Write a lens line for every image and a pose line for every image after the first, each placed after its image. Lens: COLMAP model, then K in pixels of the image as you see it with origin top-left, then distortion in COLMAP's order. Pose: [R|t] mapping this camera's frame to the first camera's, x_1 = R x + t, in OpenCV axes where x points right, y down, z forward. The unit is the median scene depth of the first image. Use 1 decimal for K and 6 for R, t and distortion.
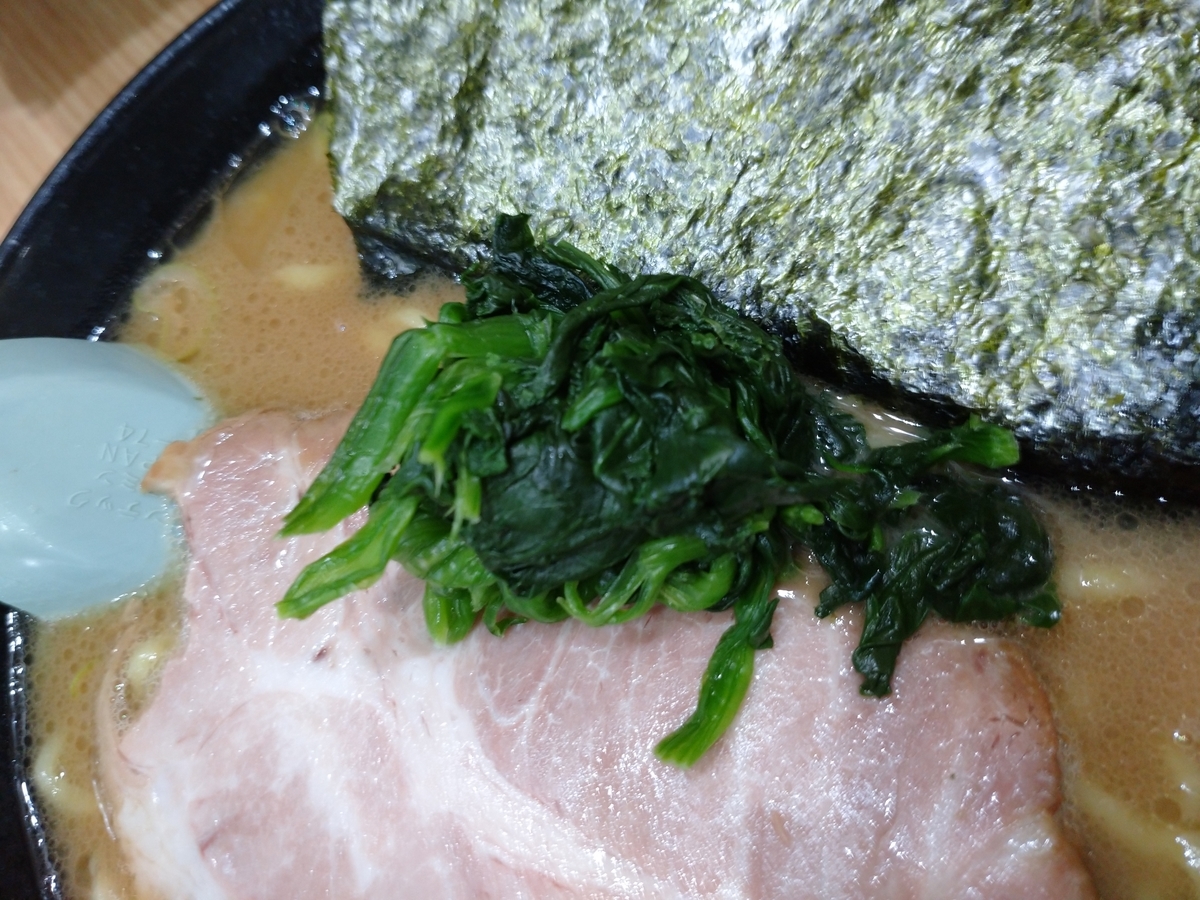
lens RADIAL K [[974.8, 0, 587.0], [0, 974.8, 452.8], [0, 0, 1]] dist [0.094207, -0.005455]
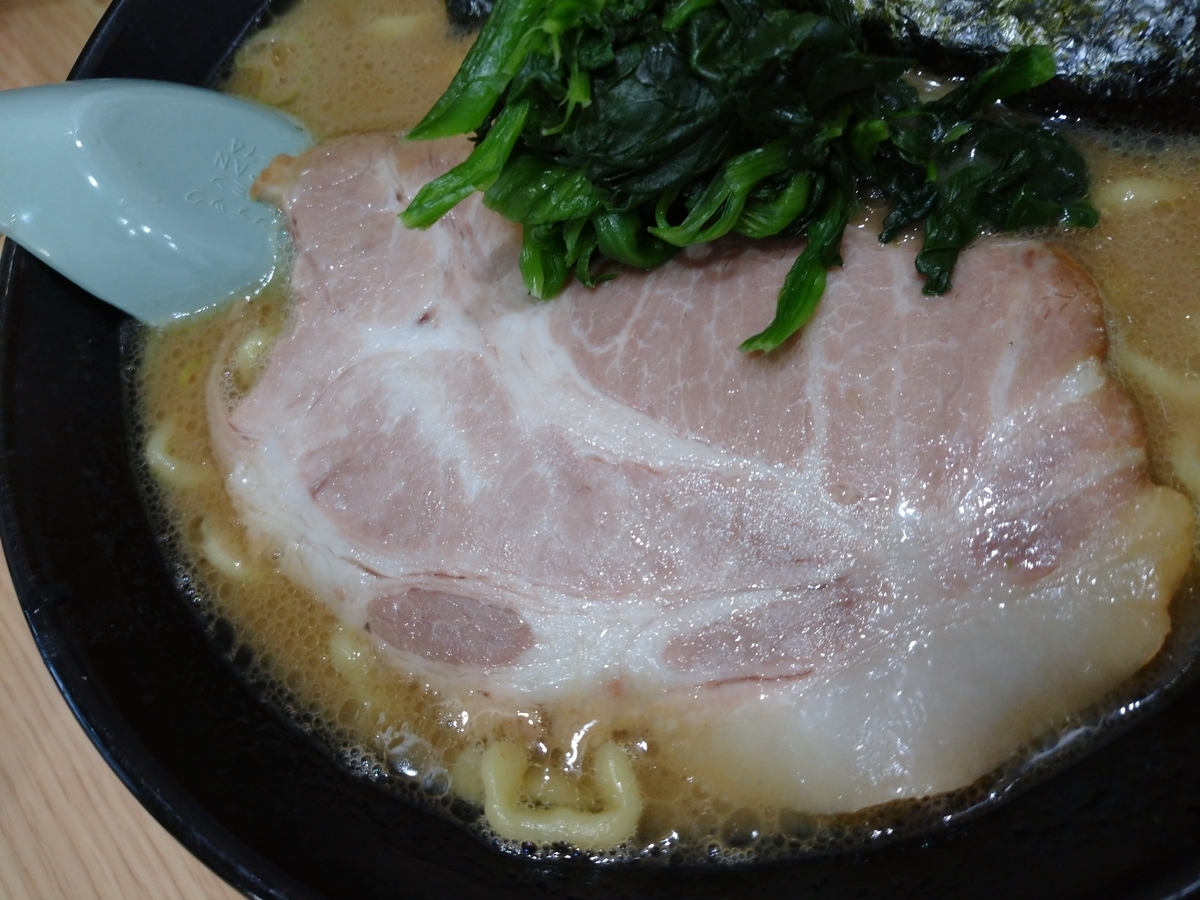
lens RADIAL K [[972.4, 0, 600.0], [0, 972.4, 450.0], [0, 0, 1]] dist [0.168462, -0.145495]
pose [[0.999342, -0.005458, 0.035855, -0.120961], [0.009794, 0.992493, -0.121905, 0.512600], [-0.034921, 0.122176, 0.991894, -0.074125]]
